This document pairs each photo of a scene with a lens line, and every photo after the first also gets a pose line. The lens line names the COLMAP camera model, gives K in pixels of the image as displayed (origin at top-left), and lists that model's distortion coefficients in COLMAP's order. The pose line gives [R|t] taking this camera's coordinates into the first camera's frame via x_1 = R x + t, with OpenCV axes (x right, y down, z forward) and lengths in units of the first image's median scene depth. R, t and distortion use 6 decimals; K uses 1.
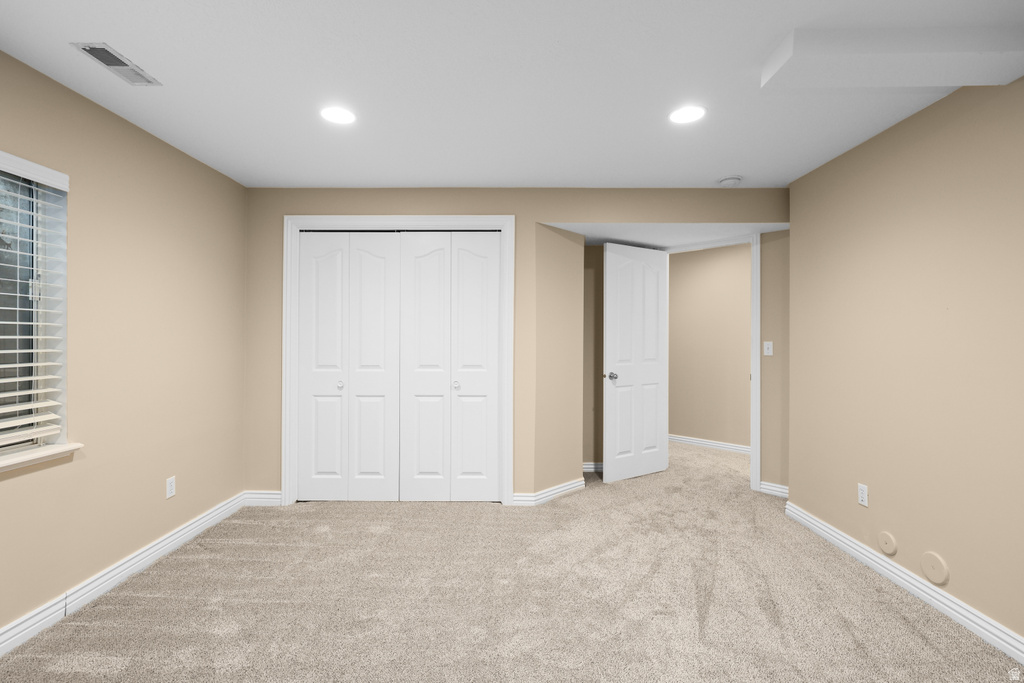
lens RADIAL K [[466.1, 0, 512.0], [0, 466.1, 341.5], [0, 0, 1]] dist [-0.000202, -0.000050]
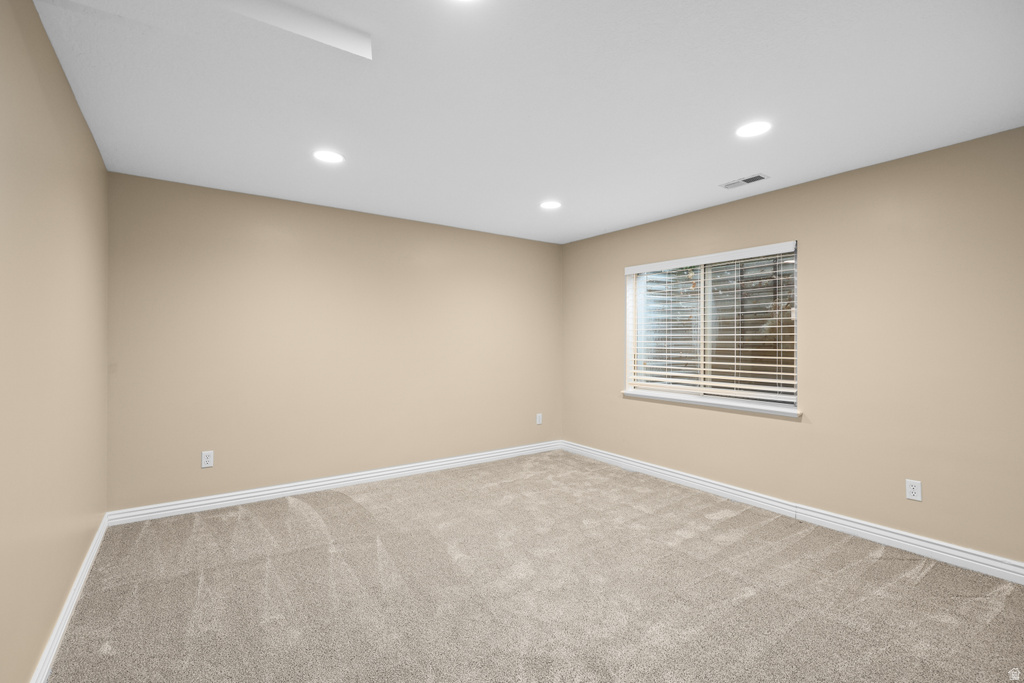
lens RADIAL K [[466.1, 0, 512.0], [0, 466.1, 341.5], [0, 0, 1]] dist [-0.000202, -0.000050]
pose [[-0.812941, -0.006822, -0.582306, 0.732531], [-0.011830, 0.999919, 0.004800, -0.007484], [0.582226, 0.010790, -0.812956, 1.669280]]
